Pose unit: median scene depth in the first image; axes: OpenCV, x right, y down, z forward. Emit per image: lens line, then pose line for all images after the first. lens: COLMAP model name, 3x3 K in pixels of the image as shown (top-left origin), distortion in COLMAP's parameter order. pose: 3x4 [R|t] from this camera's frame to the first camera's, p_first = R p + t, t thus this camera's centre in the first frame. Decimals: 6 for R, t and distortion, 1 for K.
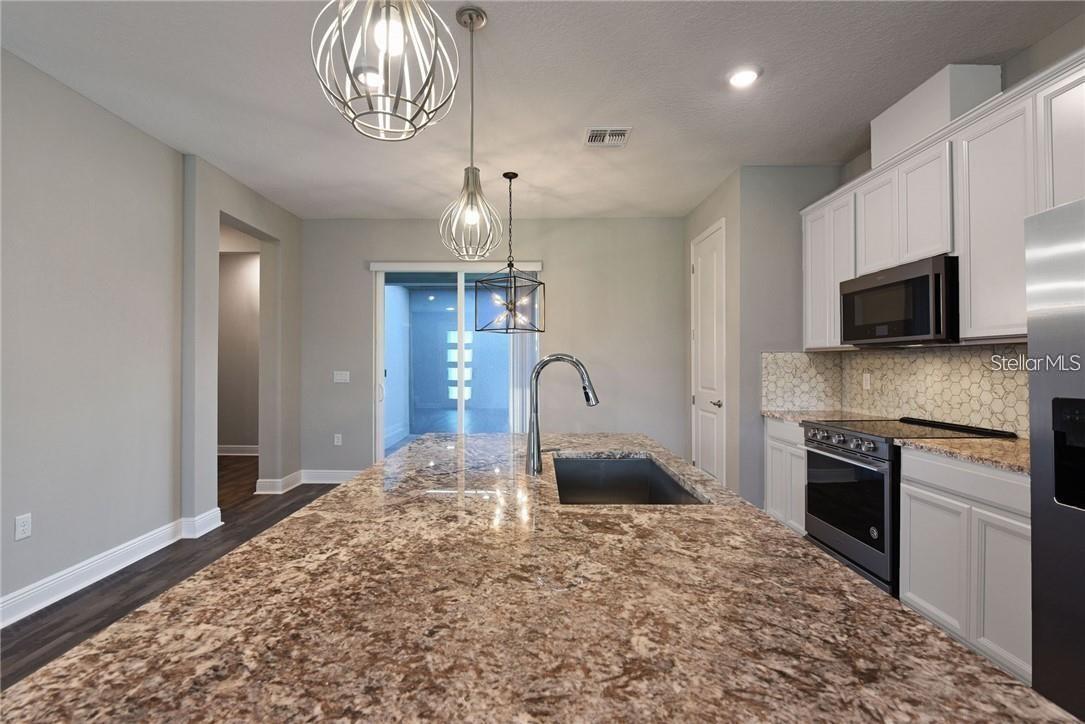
lens RADIAL K [[489.1, 0, 537.5], [0, 489.1, 361.3], [0, 0, 1]] dist [-0.017165, -0.000416]
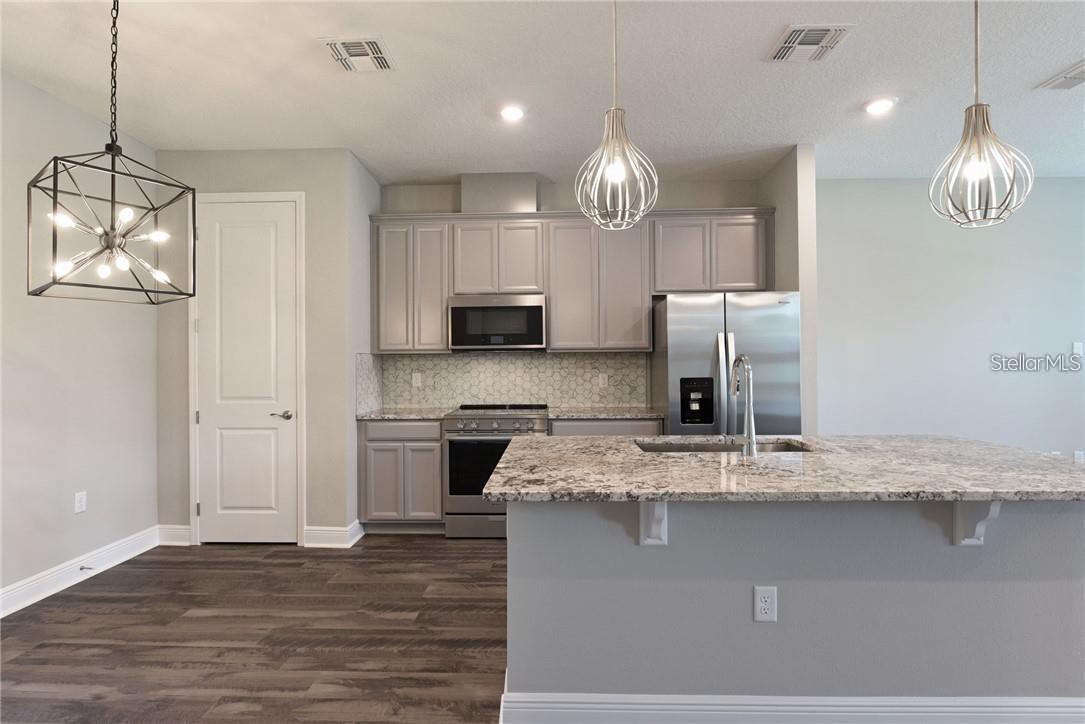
lens RADIAL K [[524.5, 0, 535.2], [0, 524.5, 362.0], [0, 0, 1]] dist [-0.009014, -0.002189]
pose [[0.038347, 0.003268, 0.999259, -0.570274], [0.002983, 0.999990, -0.003385, 0.002975], [-0.999260, 0.003110, 0.038337, 0.642987]]
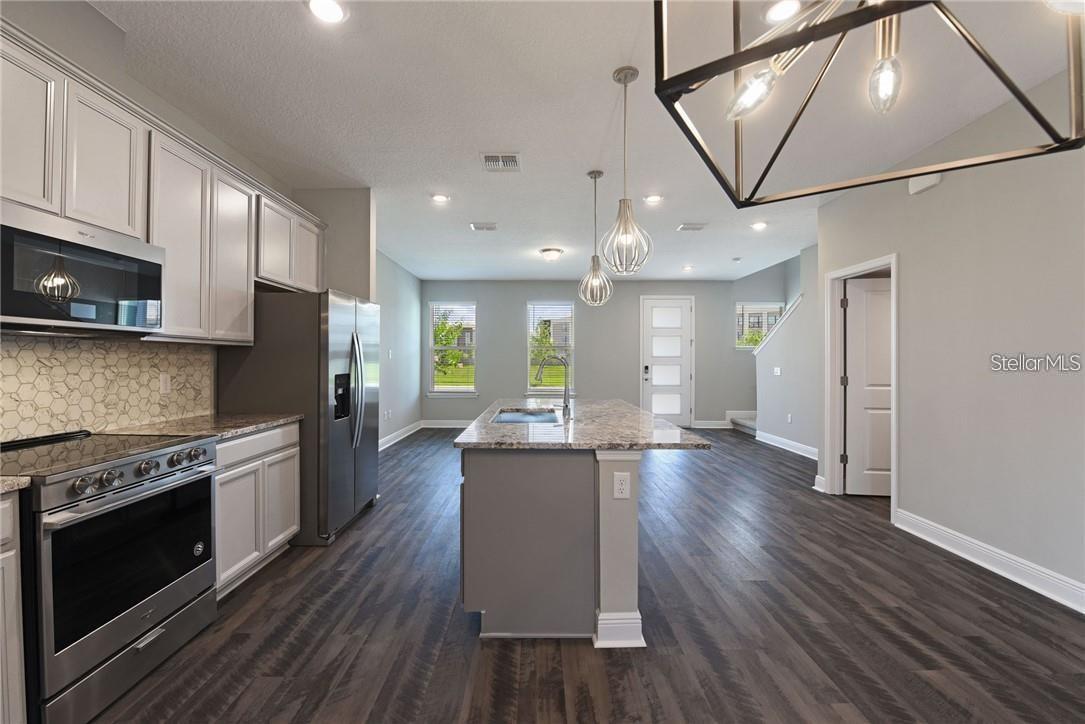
lens RADIAL K [[428.2, 0, 536.0], [0, 428.2, 361.4], [0, 0, 1]] dist [-0.027061, 0.000375]
pose [[-0.999955, -0.001943, 0.009255, 0.045909], [-0.001959, 0.999997, -0.001707, 0.006167], [-0.009252, -0.001725, -0.999956, 1.214746]]
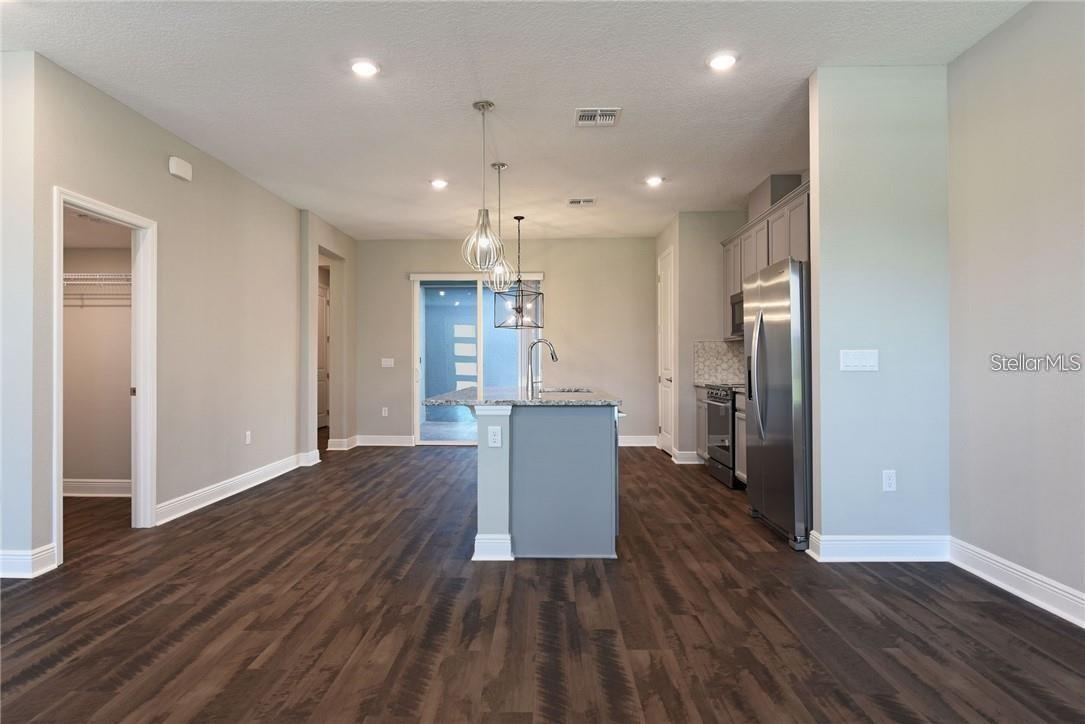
lens RADIAL K [[627.9, 0, 540.3], [0, 627.9, 359.8], [0, 0, 1]] dist [0.003913, 0.000118]
pose [[0.999795, -0.001667, -0.020181, 0.049287], [0.001578, 0.999989, -0.004459, 0.046724], [0.020188, 0.004426, 0.999786, -0.959026]]
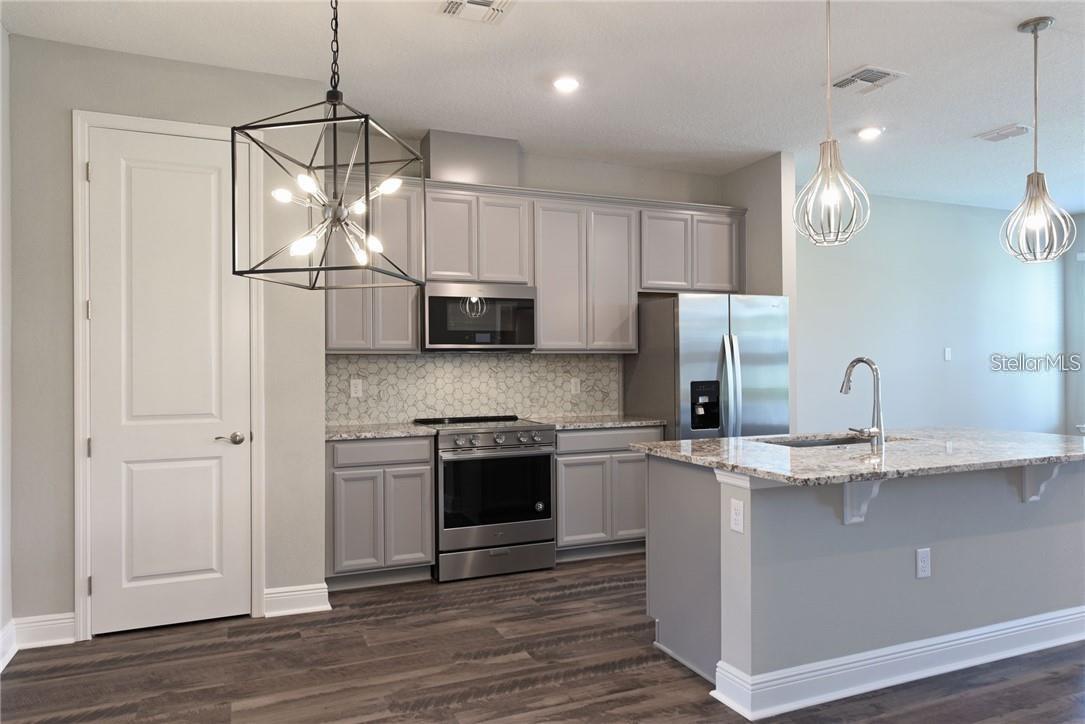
lens RADIAL K [[712.2, 0, 536.3], [0, 712.2, 363.4], [0, 0, 1]] dist [-0.000778, -0.003522]
pose [[-0.379583, 0.006697, 0.925134, -0.655304], [0.004392, 0.999976, -0.005437, 0.003914], [-0.925147, 0.001999, -0.379603, 1.158115]]
